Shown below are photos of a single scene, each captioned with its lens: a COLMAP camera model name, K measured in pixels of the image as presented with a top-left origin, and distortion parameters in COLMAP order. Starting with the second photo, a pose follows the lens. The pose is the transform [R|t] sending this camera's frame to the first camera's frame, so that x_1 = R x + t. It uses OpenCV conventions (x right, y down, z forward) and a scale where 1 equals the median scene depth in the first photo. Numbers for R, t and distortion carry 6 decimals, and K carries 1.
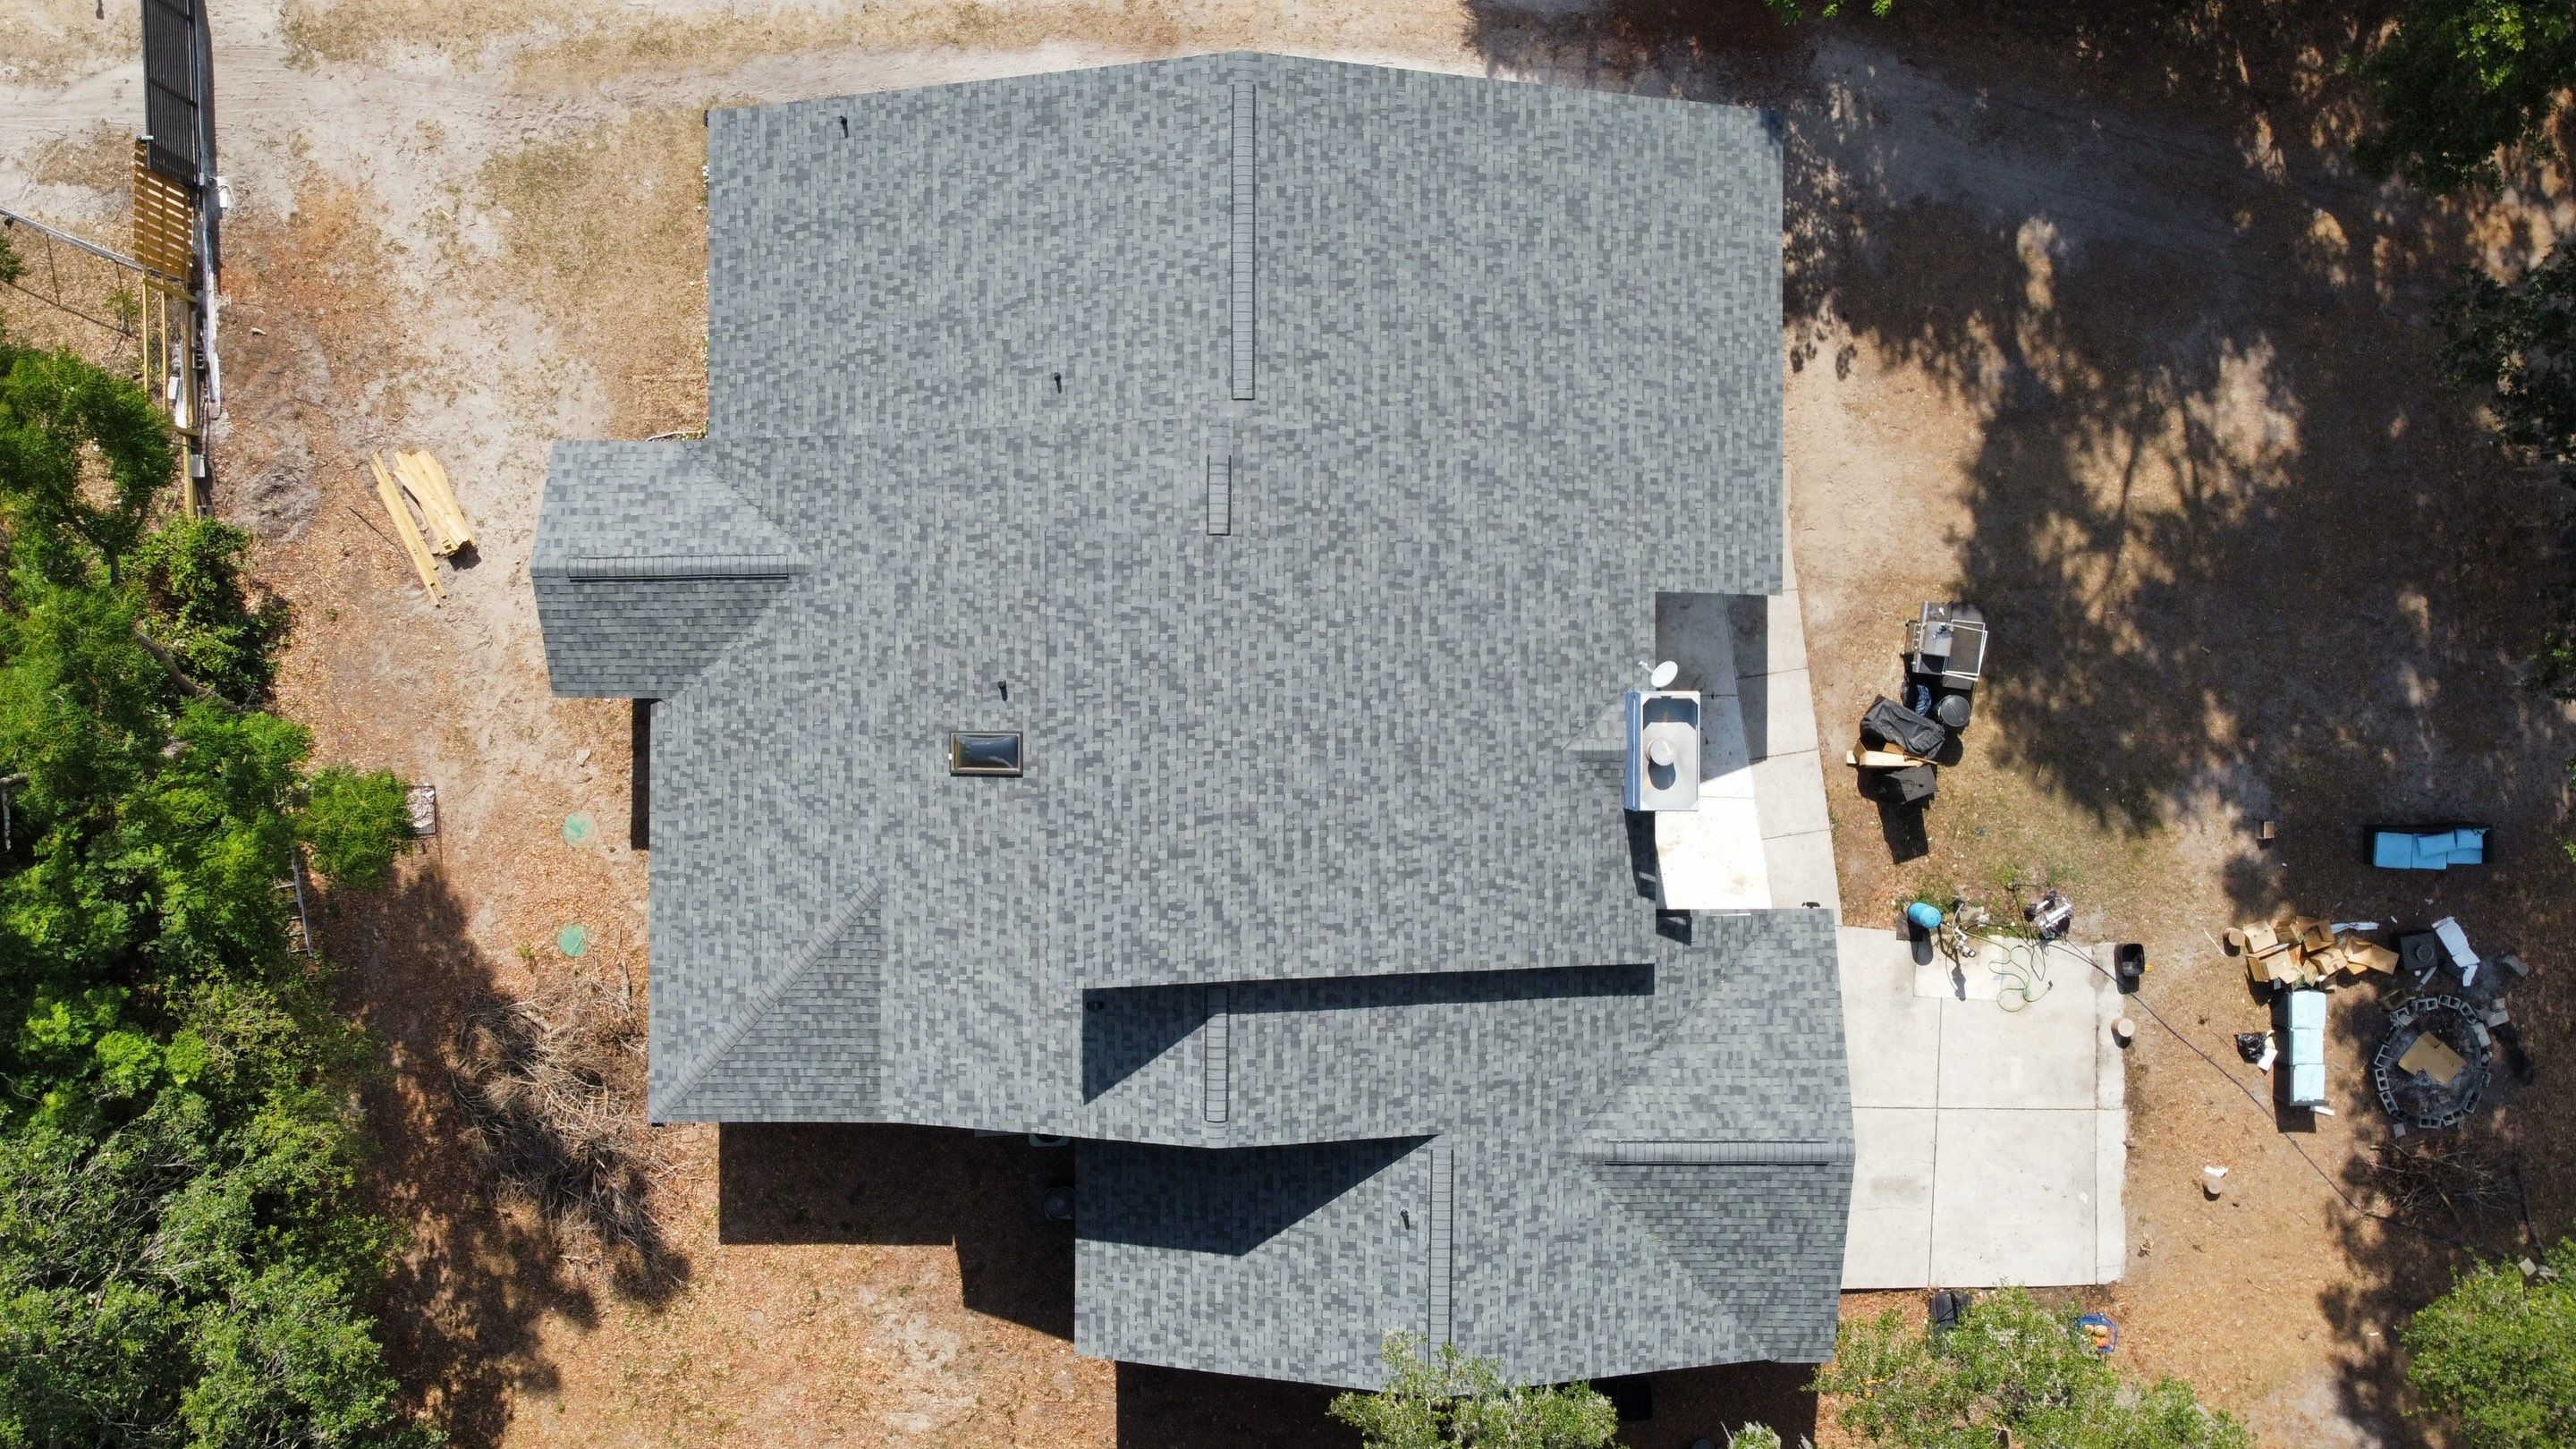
lens RADIAL K [[1920.1, 0, 1271.1], [0, 1920.1, 701.3], [0, 0, 1]] dist [0.007593, -0.011295]
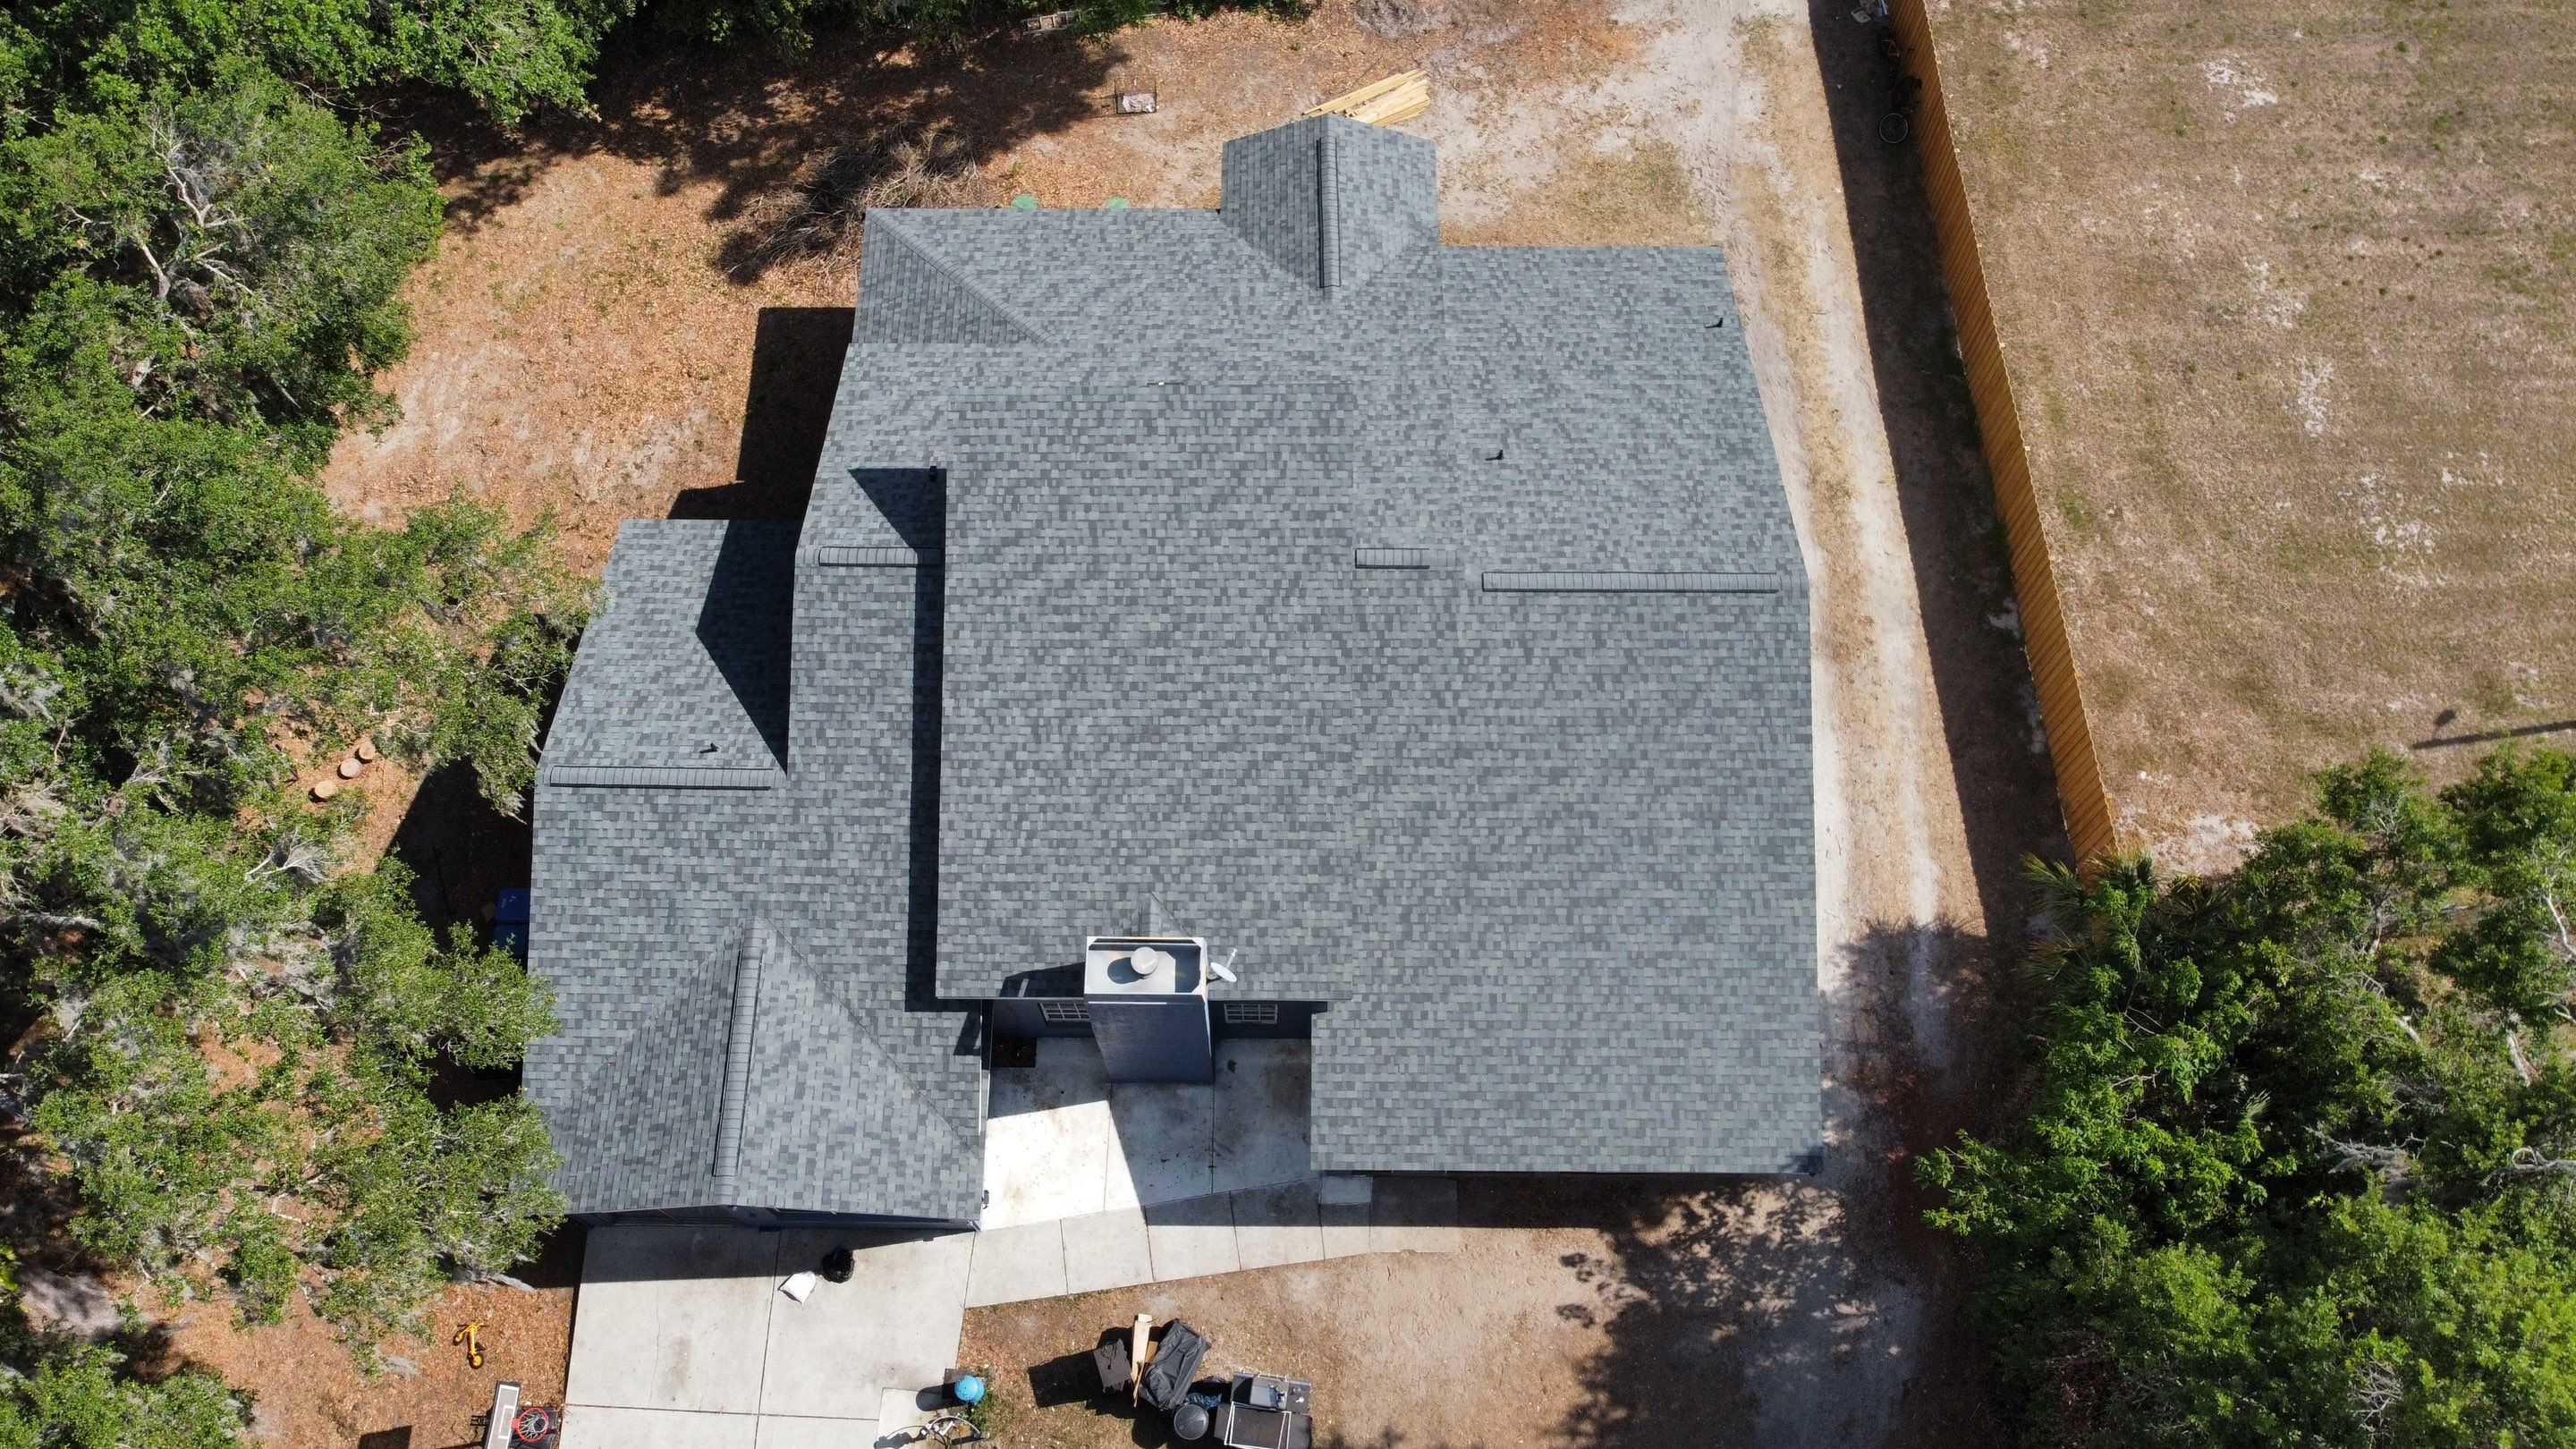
lens RADIAL K [[1945.2, 0, 1251.2], [0, 1945.2, 702.1], [0, 0, 1]] dist [0.007700, -0.022814]
pose [[-0.007757, 0.911355, -0.411547, 0.464411], [-0.999786, 0.000834, 0.020690, -0.046325], [0.019199, 0.411620, 0.911153, 0.027094]]
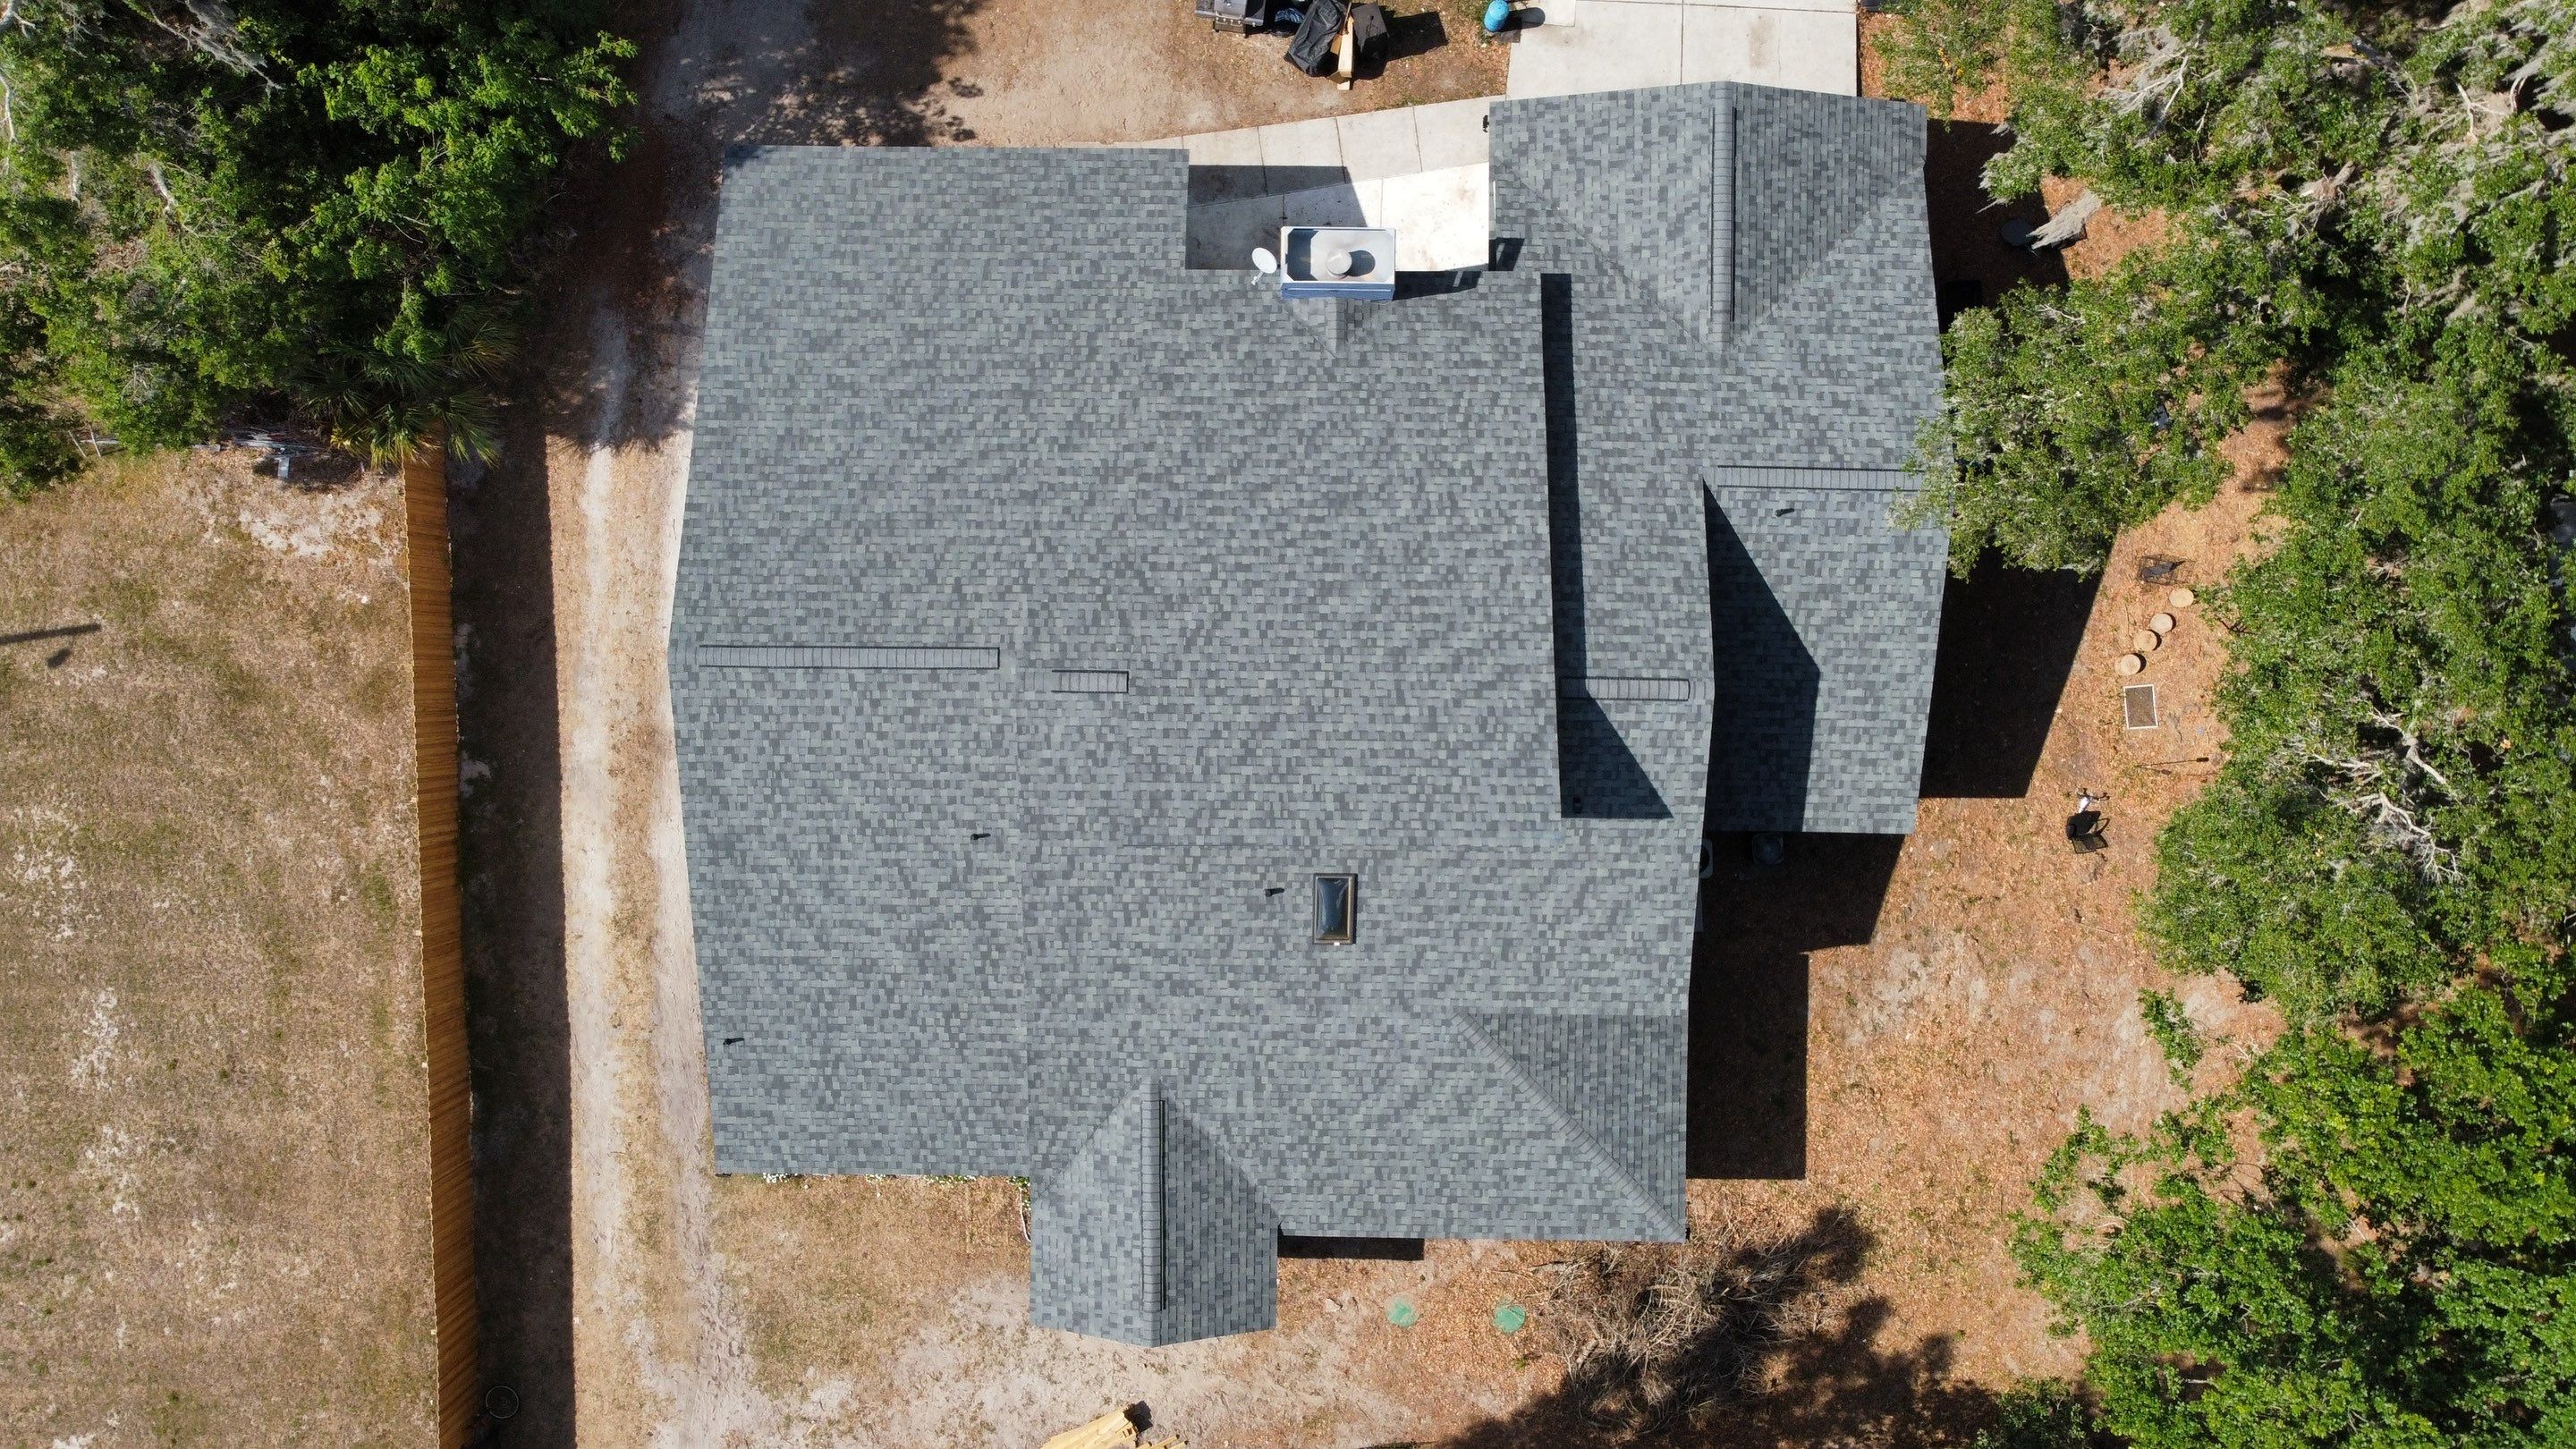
lens RADIAL K [[1920.1, 0, 1265.3], [0, 1920.1, 693.0], [0, 0, 1]] dist [0.007593, -0.011295]
pose [[0.009043, -0.999958, -0.001654, -0.028195], [0.999944, 0.009052, -0.005467, -0.005414], [0.005482, -0.001605, 0.999984, -0.043439]]
